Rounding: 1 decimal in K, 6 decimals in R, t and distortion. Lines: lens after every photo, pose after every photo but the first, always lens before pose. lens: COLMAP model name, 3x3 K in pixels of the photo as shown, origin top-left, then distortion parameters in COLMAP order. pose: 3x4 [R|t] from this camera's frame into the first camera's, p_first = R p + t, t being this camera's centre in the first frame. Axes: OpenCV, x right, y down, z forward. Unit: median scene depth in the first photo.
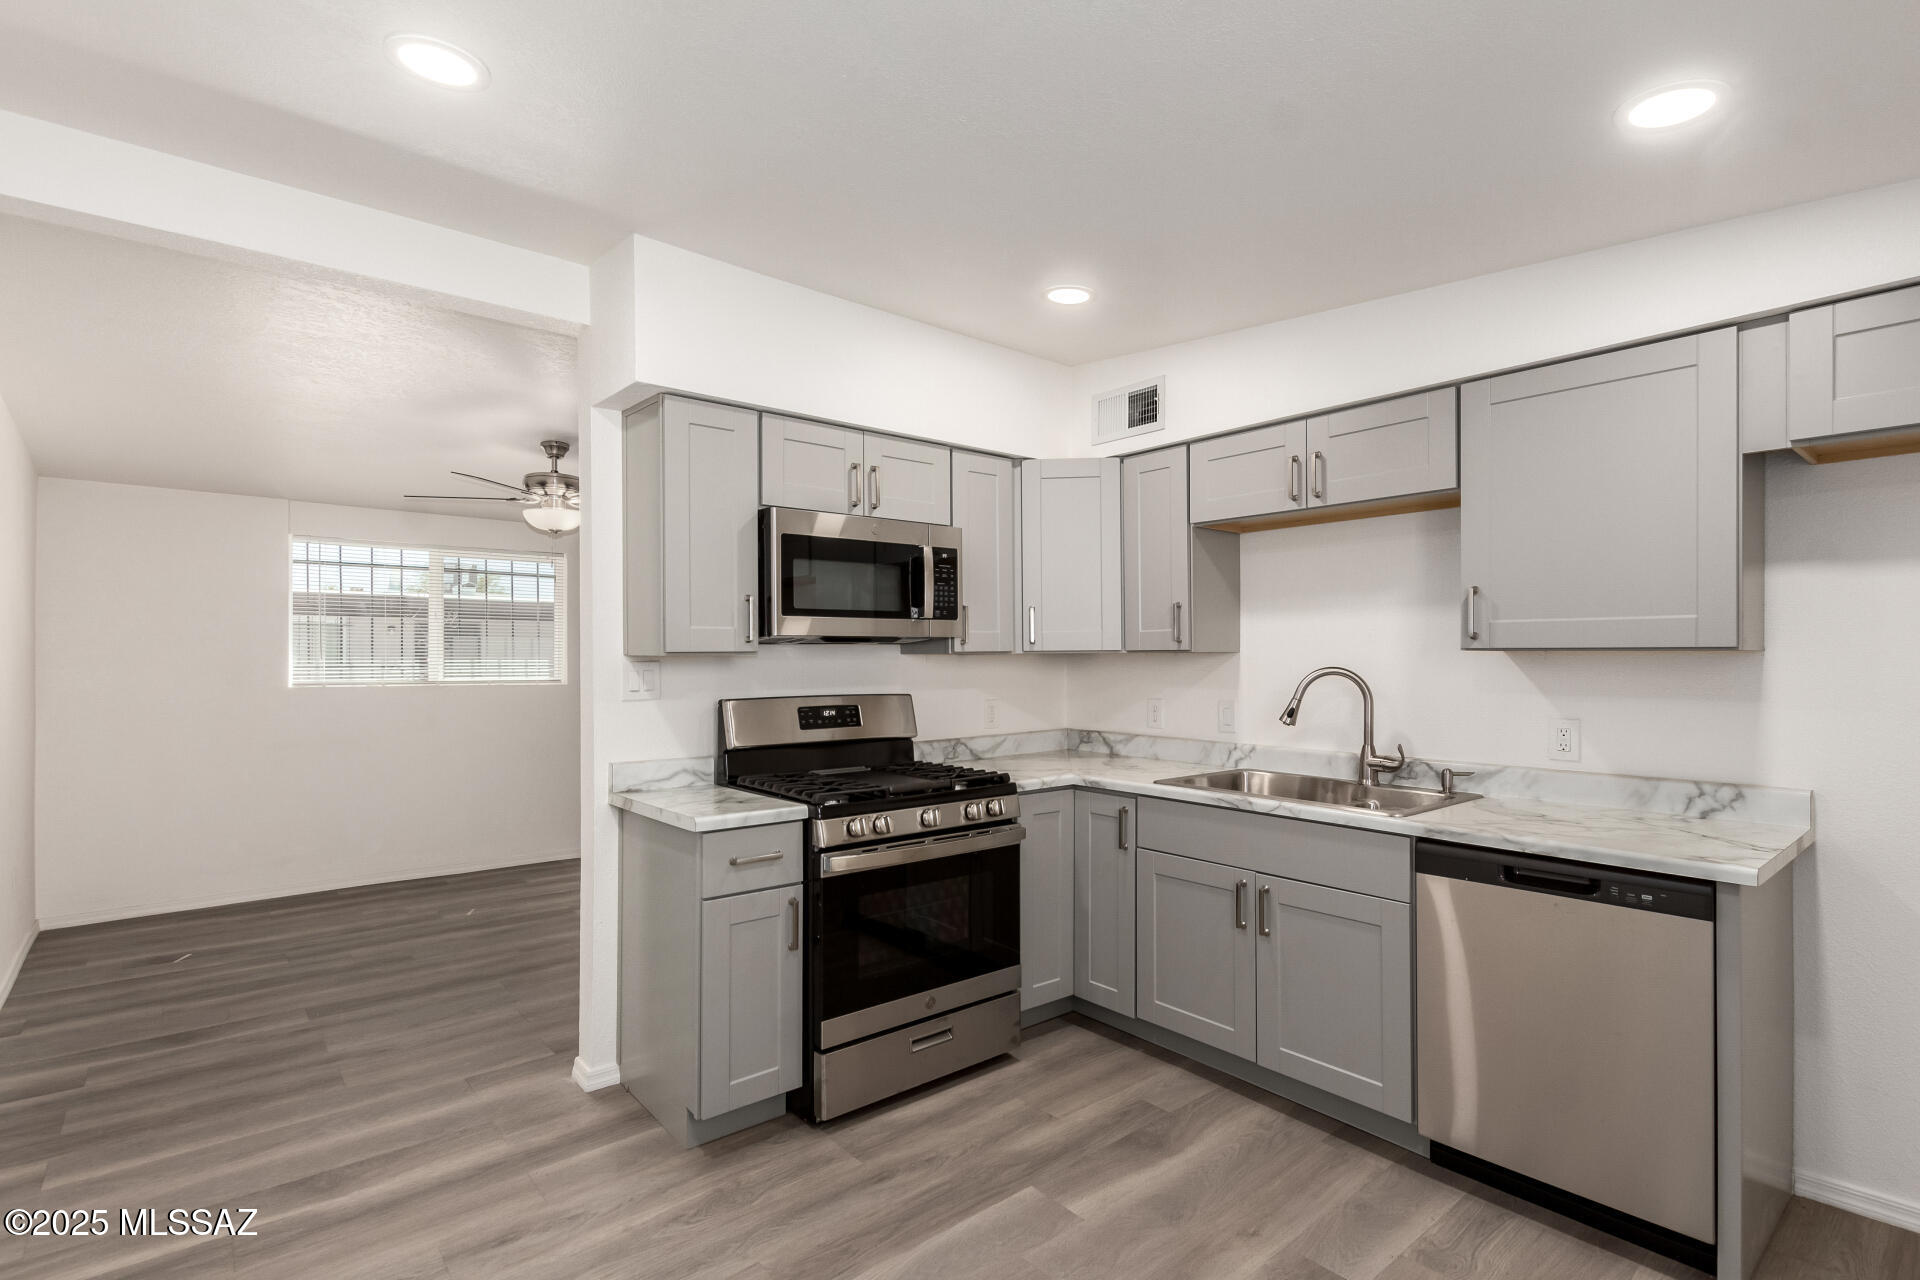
lens RADIAL K [[932.8, 0, 949.8], [0, 932.8, 651.6], [0, 0, 1]] dist [0.003696, 0.000113]
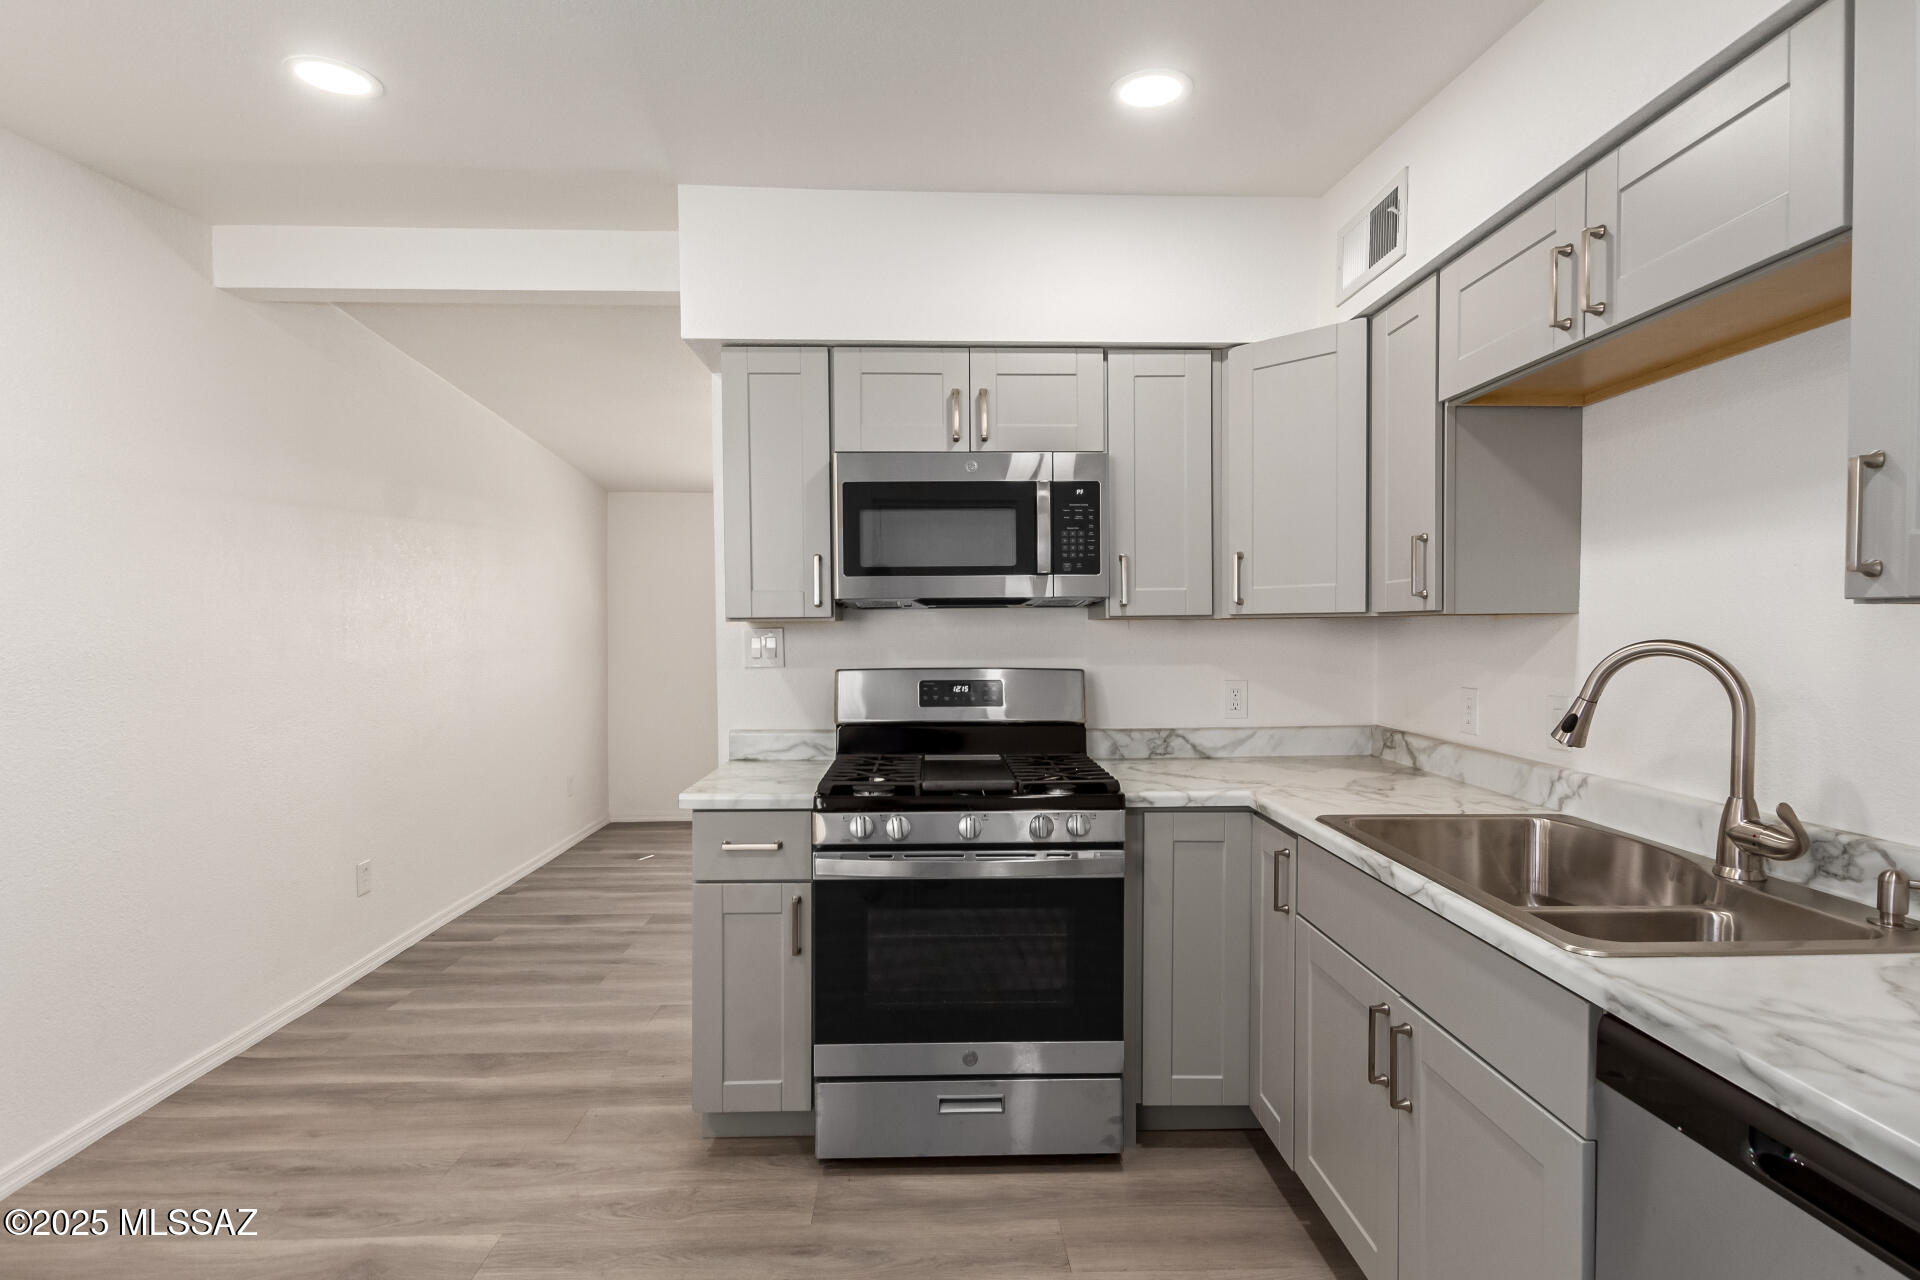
lens RADIAL K [[932.8, 0, 947.3], [0, 932.8, 648.8], [0, 0, 1]] dist [0.003696, 0.000113]
pose [[0.784889, 0.014330, -0.619471, 0.408813], [0.004402, 0.999578, 0.028701, 0.004623], [0.619621, -0.025254, 0.784495, 0.339050]]
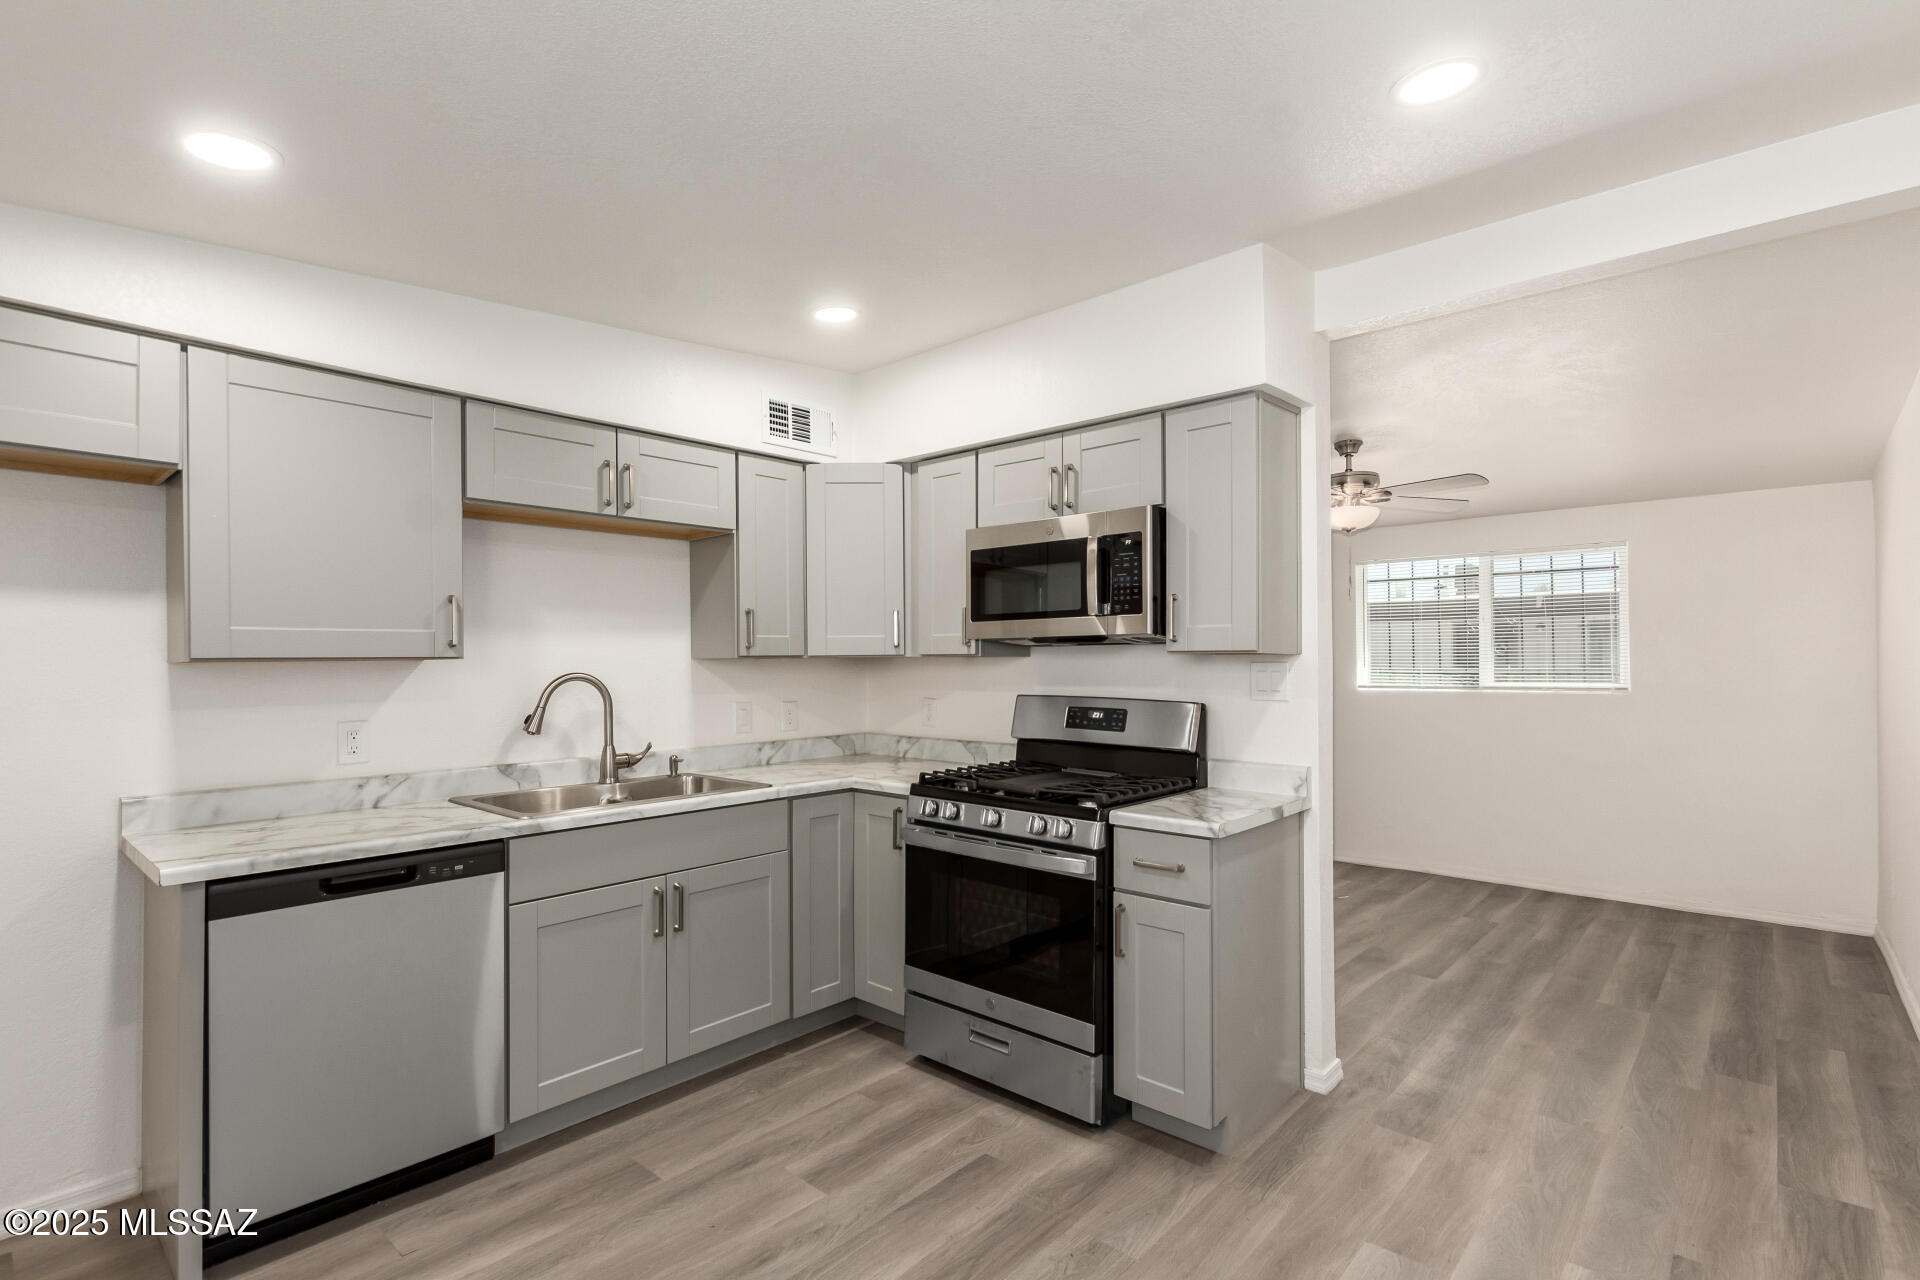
lens RADIAL K [[932.8, 0, 991.5], [0, 932.8, 669.8], [0, 0, 1]] dist [0.003696, 0.000113]
pose [[0.152825, 0.001999, -0.988251, 0.885860], [0.021553, 0.999753, 0.005356, 0.010300], [0.988018, -0.022118, 0.152744, 0.773901]]
